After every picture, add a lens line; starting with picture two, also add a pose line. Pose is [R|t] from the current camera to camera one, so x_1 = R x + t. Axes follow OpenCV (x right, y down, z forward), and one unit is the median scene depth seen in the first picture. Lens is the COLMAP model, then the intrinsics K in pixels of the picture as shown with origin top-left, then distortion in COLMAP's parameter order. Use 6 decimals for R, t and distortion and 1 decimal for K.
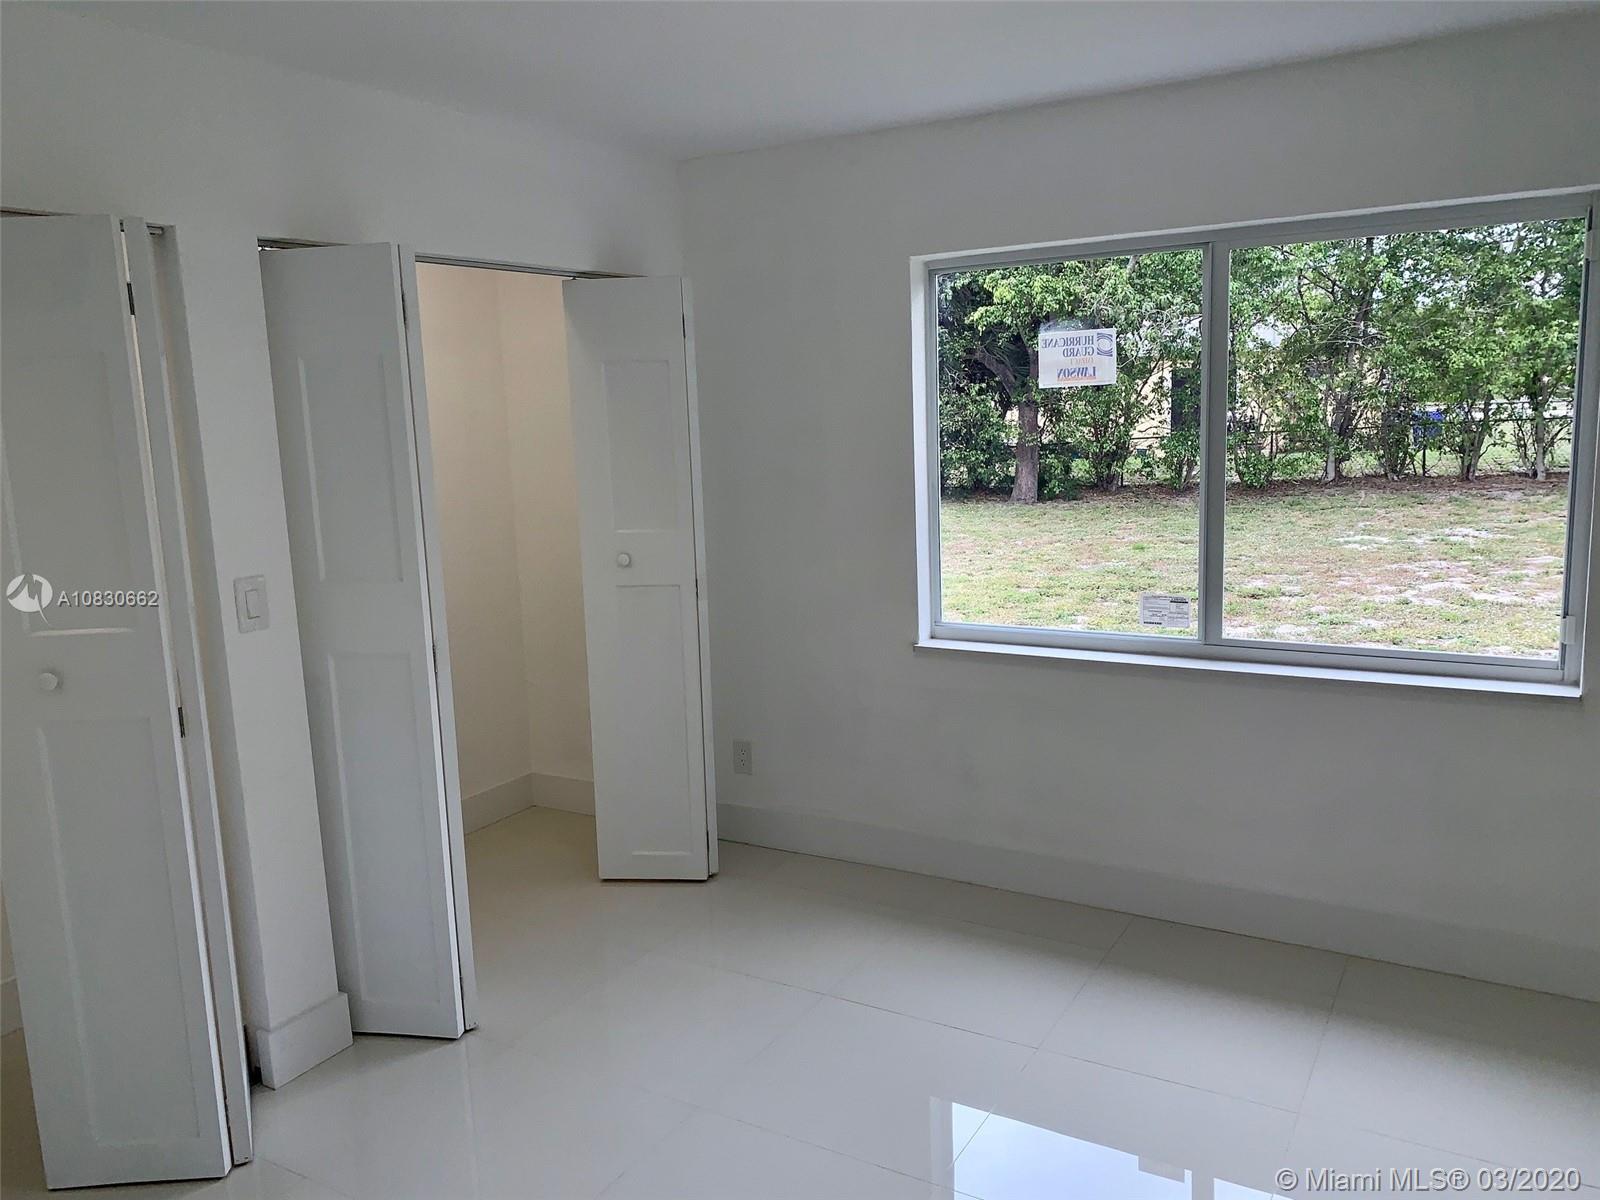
lens RADIAL K [[1222.8, 0, 795.9], [0, 1222.8, 599.1], [0, 0, 1]] dist [0.038284, -0.024576]
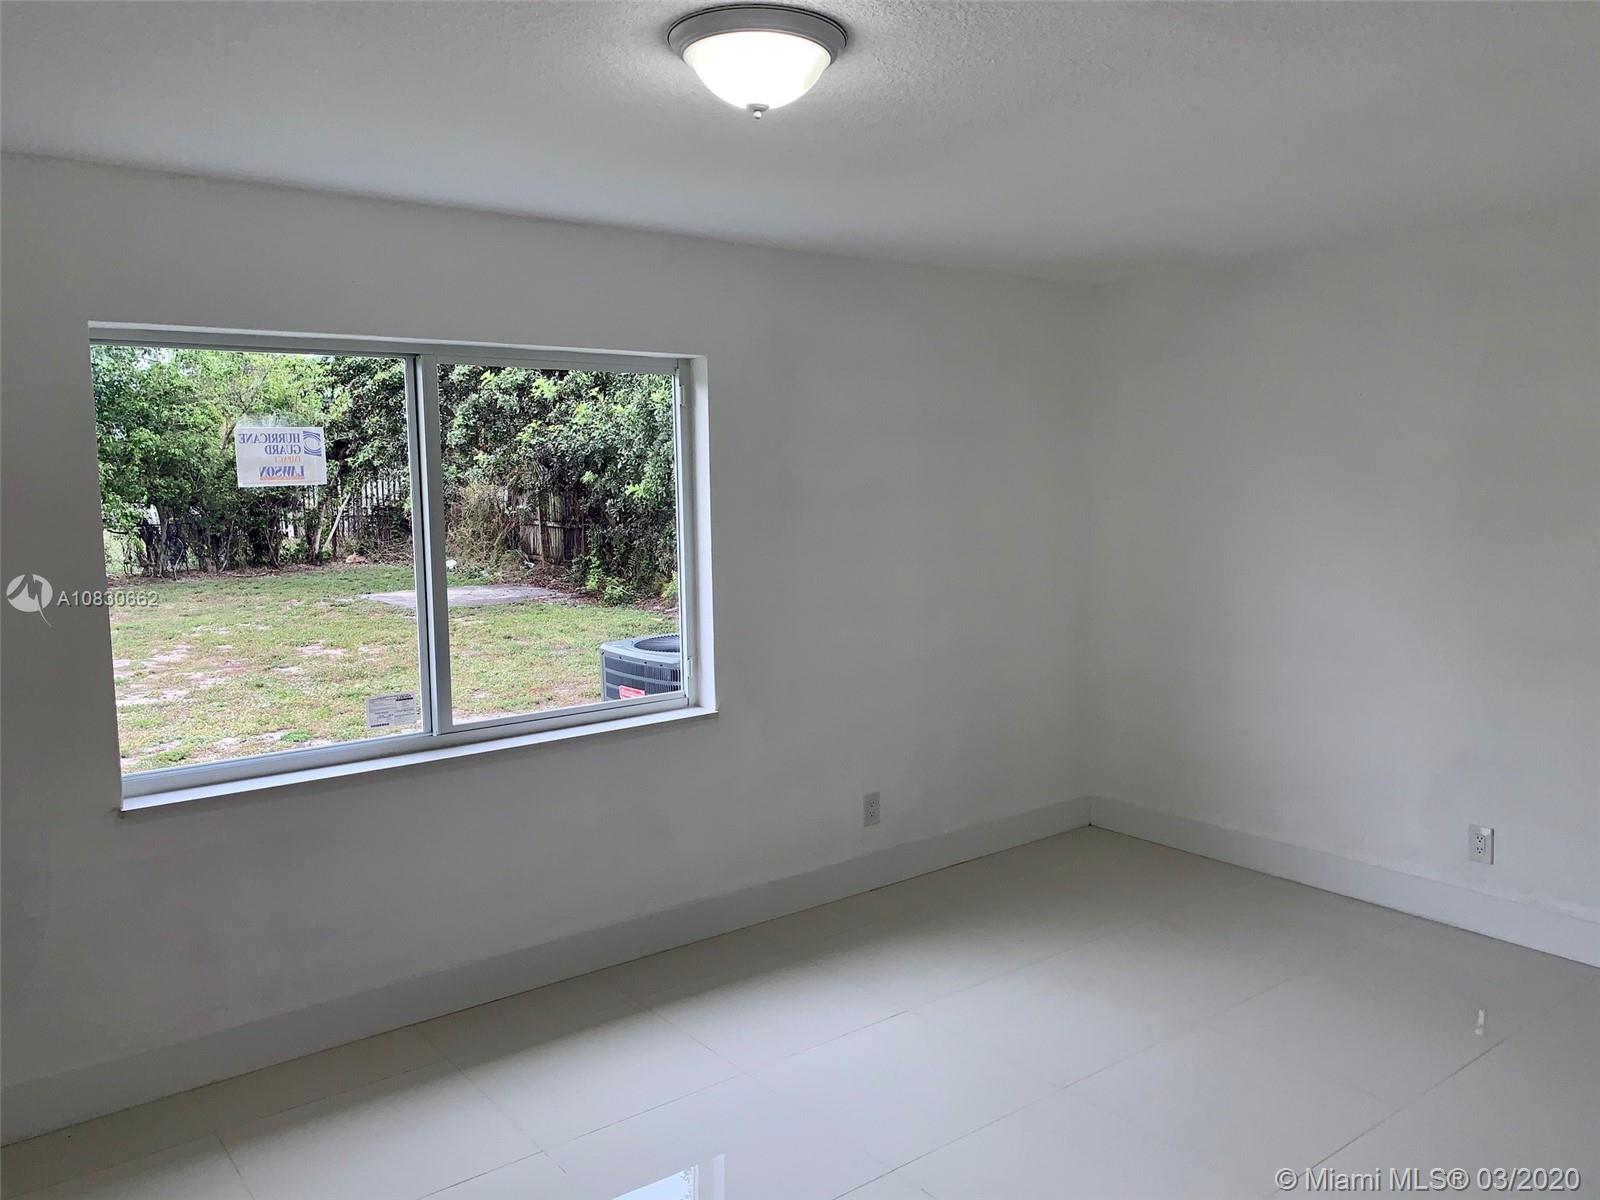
lens RADIAL K [[1222.8, 0, 795.5], [0, 1222.8, 594.7], [0, 0, 1]] dist [0.038284, -0.024576]
pose [[0.348159, -0.056333, 0.935741, -0.514420], [0.159679, 0.987169, 0.000017, -0.031035], [-0.923736, 0.149412, 0.352687, 0.329804]]
